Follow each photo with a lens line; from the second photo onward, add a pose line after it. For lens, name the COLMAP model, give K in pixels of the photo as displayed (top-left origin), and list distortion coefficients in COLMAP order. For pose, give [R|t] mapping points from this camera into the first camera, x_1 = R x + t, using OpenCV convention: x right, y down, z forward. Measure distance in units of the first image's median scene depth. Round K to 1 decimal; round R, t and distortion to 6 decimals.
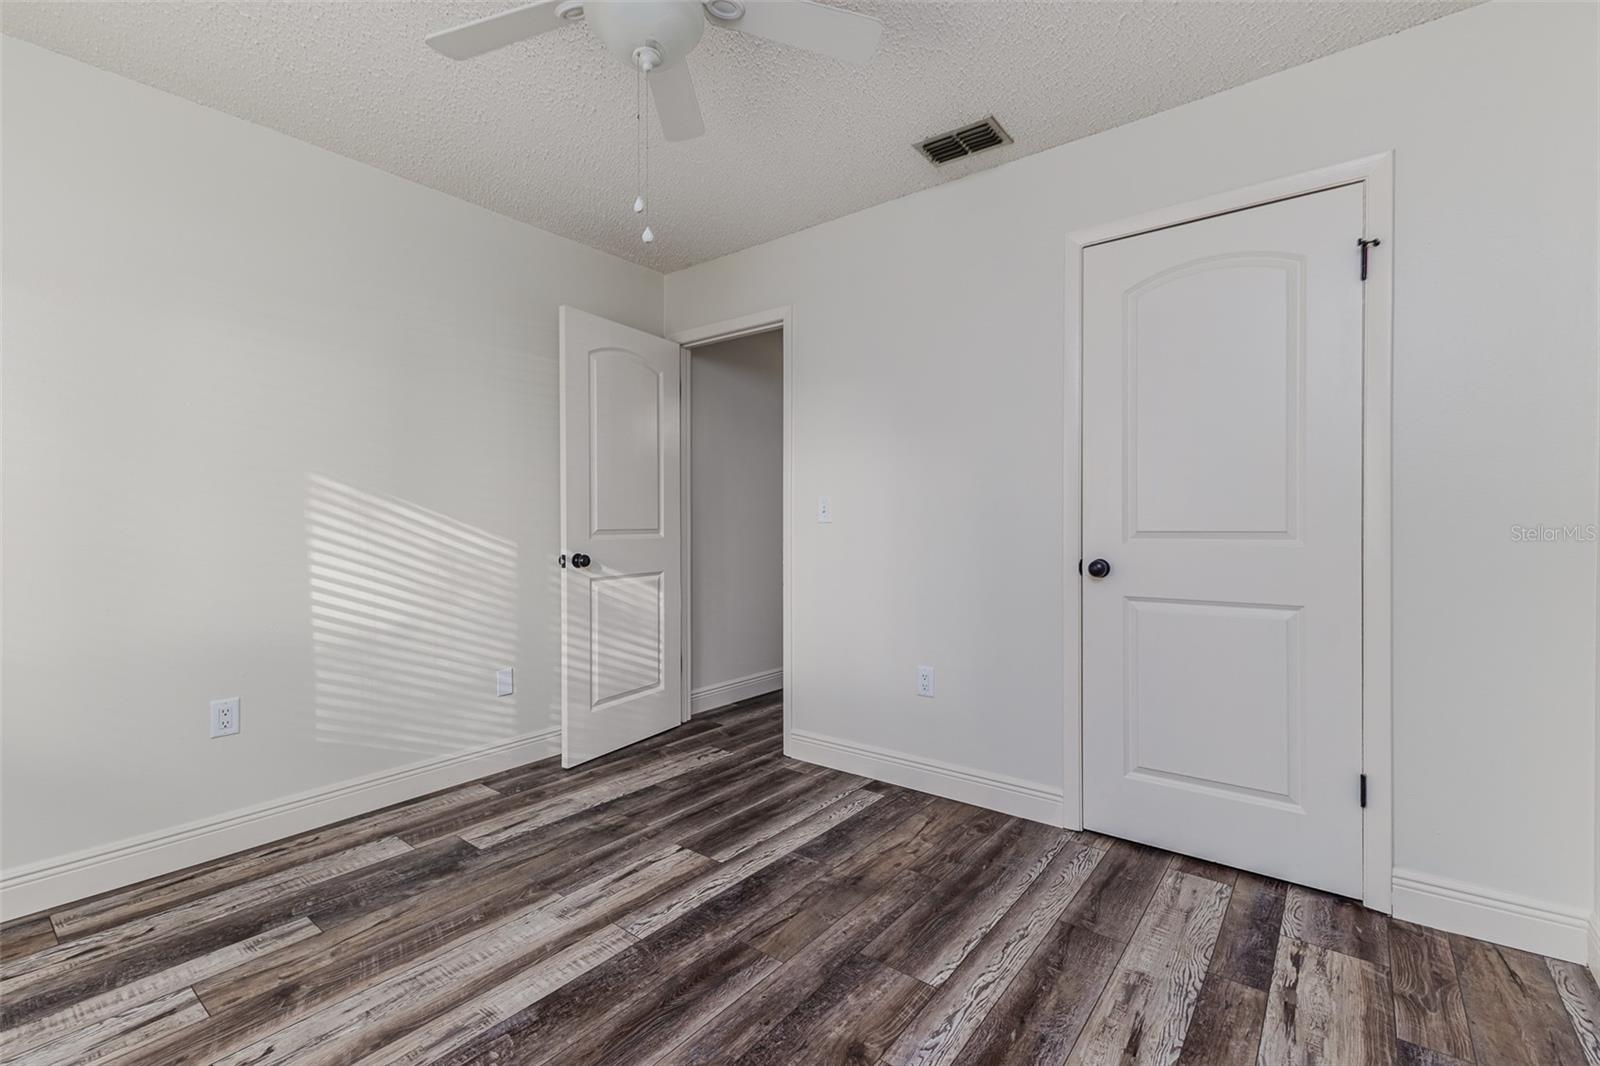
lens RADIAL K [[704.1, 0, 800.0], [0, 704.1, 522.5], [0, 0, 1]] dist [0.000355, -0.000603]
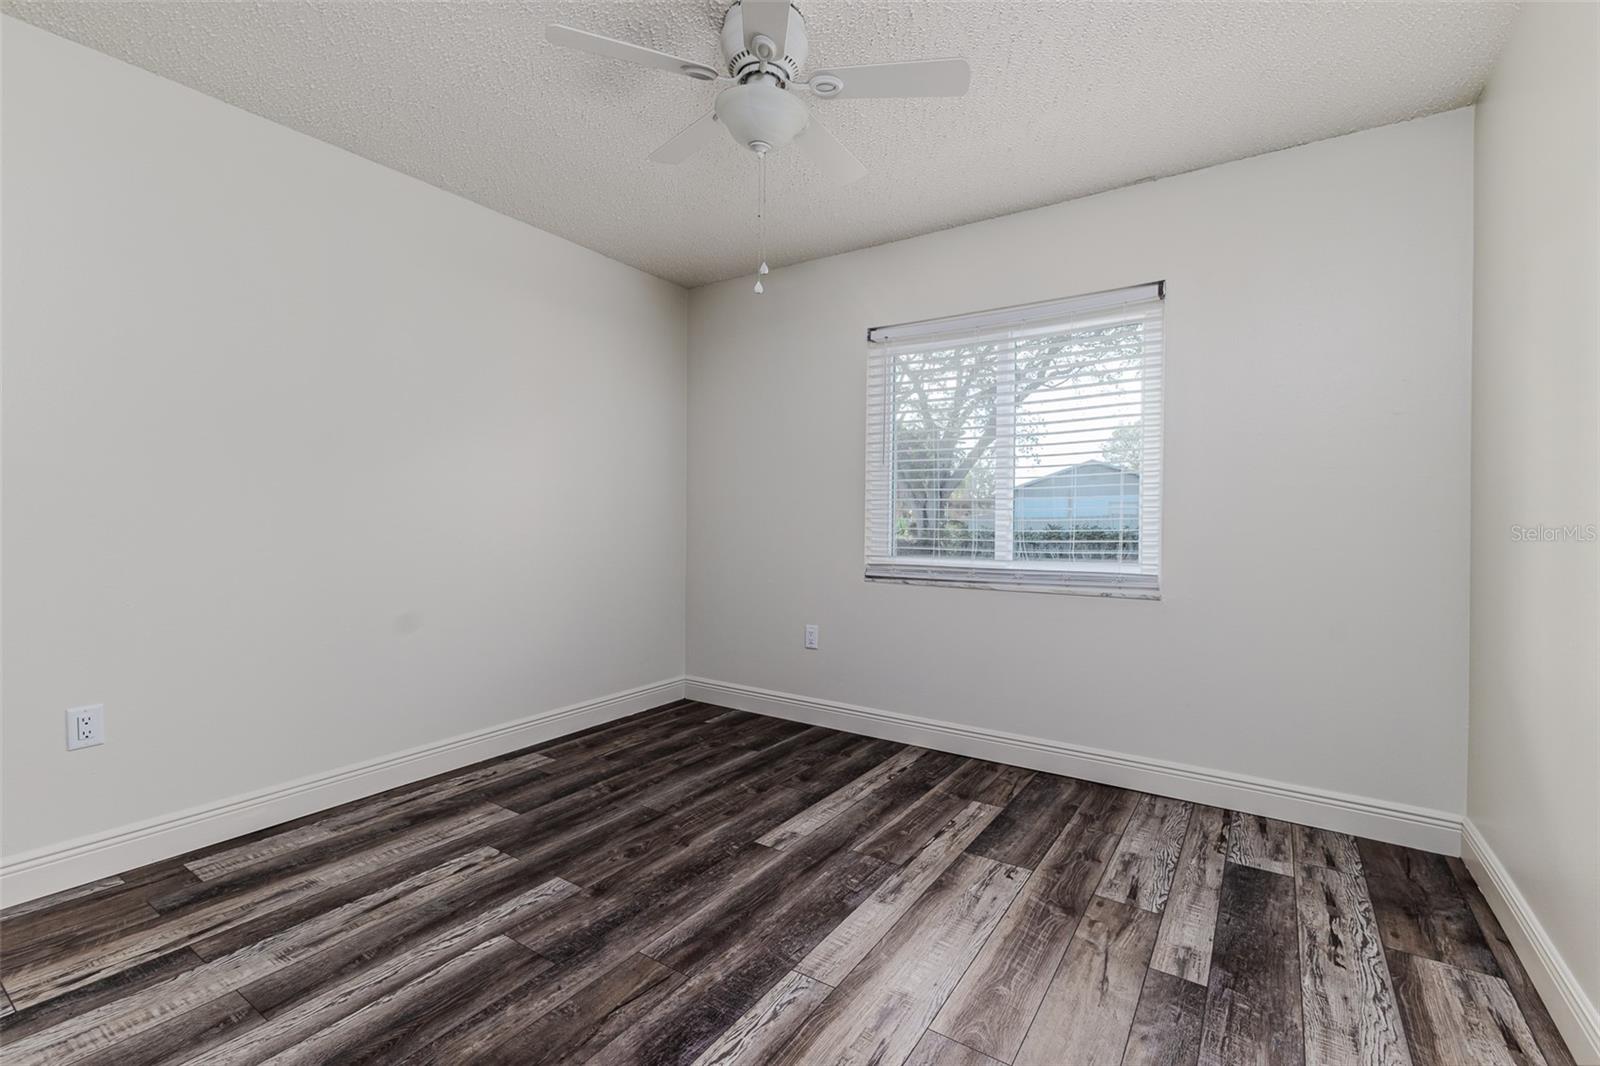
lens RADIAL K [[704.1, 0, 800.0], [0, 704.1, 522.5], [0, 0, 1]] dist [0.000355, -0.000603]
pose [[-0.997188, -0.004873, -0.074778, -0.171375], [-0.005397, 0.999962, 0.006795, 0.007626], [0.074742, 0.007179, -0.997177, 1.980600]]
